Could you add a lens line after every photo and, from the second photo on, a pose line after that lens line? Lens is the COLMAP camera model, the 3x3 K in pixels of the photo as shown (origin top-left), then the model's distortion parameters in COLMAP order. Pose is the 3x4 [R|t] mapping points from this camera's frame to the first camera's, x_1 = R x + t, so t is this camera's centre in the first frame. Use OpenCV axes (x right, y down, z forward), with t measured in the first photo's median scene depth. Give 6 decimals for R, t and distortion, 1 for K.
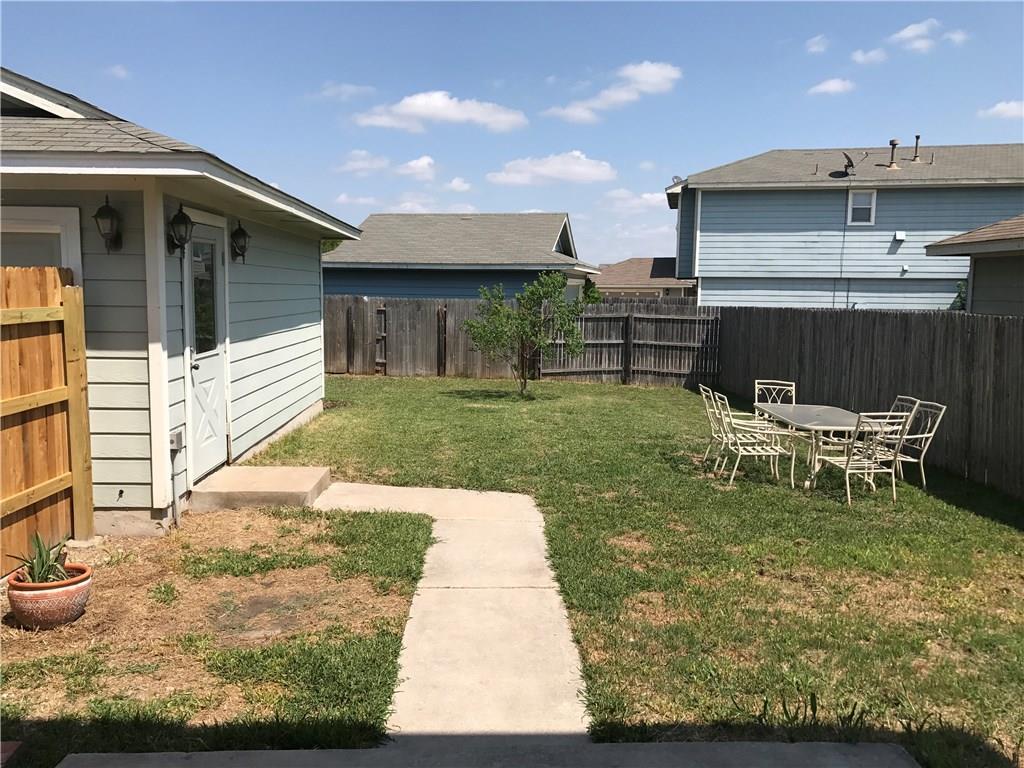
lens RADIAL K [[840.6, 0, 512.0], [0, 840.6, 384.0], [0, 0, 1]] dist [0.053038, -0.048061]
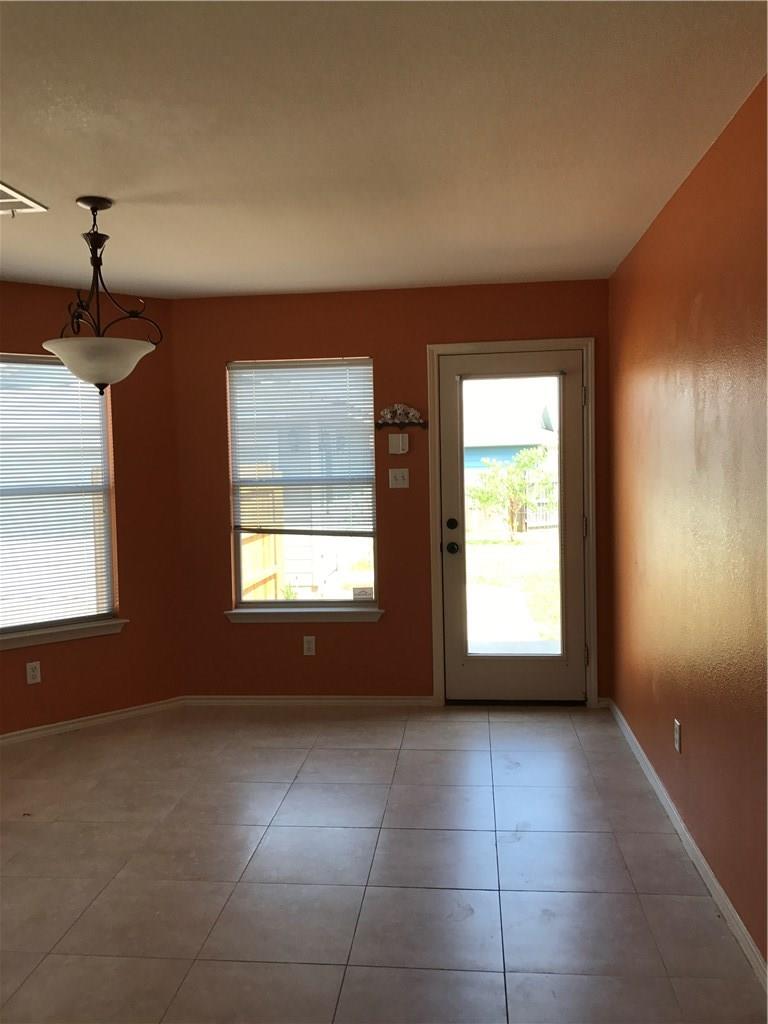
lens RADIAL K [[840.6, 0, 384.0], [0, 840.6, 512.0], [0, 0, 1]] dist [0.053038, -0.048061]
pose [[0.989457, -0.015797, -0.143964, 0.012146], [0.009073, 0.998842, -0.047245, 0.071472], [0.144544, 0.045441, 0.988454, -0.864429]]
